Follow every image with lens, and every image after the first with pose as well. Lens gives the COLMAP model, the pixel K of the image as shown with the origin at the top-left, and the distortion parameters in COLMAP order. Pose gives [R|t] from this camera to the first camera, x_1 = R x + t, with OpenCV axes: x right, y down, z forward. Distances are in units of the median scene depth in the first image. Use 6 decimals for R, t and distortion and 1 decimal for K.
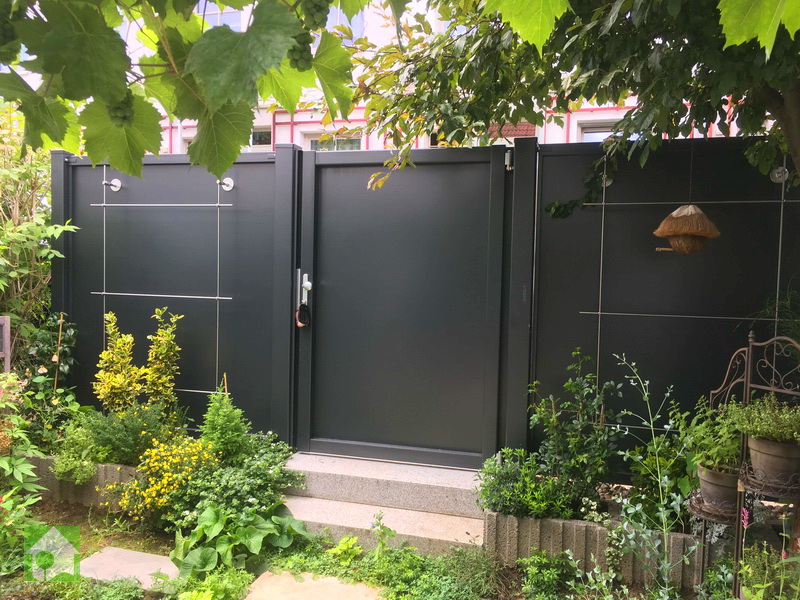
lens RADIAL K [[672.5, 0, 400.0], [0, 672.5, 303.7], [0, 0, 1]] dist [0.090289, 0.001948]
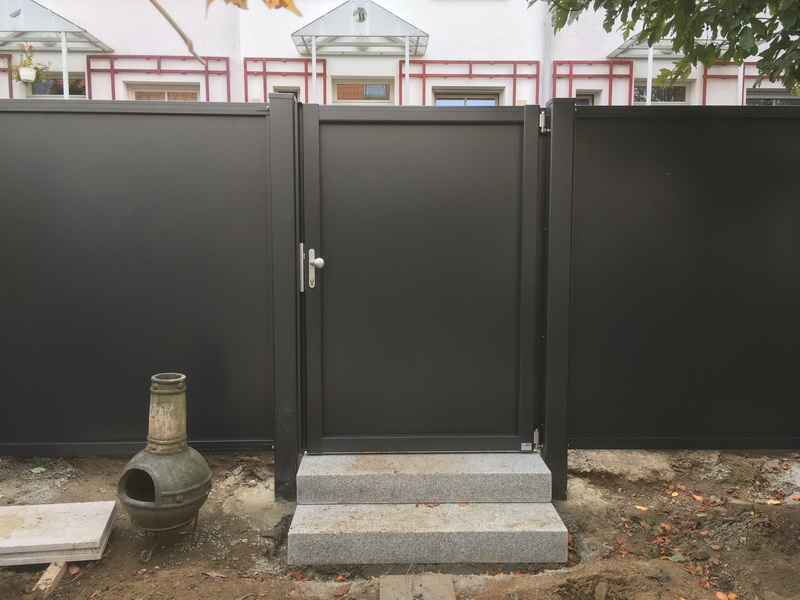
lens RADIAL K [[691.3, 0, 400.0], [0, 691.3, 296.7], [0, 0, 1]] dist [0.055164, 0.003643]
pose [[0.956346, -0.042056, 0.289195, -0.286014], [0.031823, 0.998693, 0.039995, -0.013951], [-0.290499, -0.029046, 0.956434, 0.119337]]
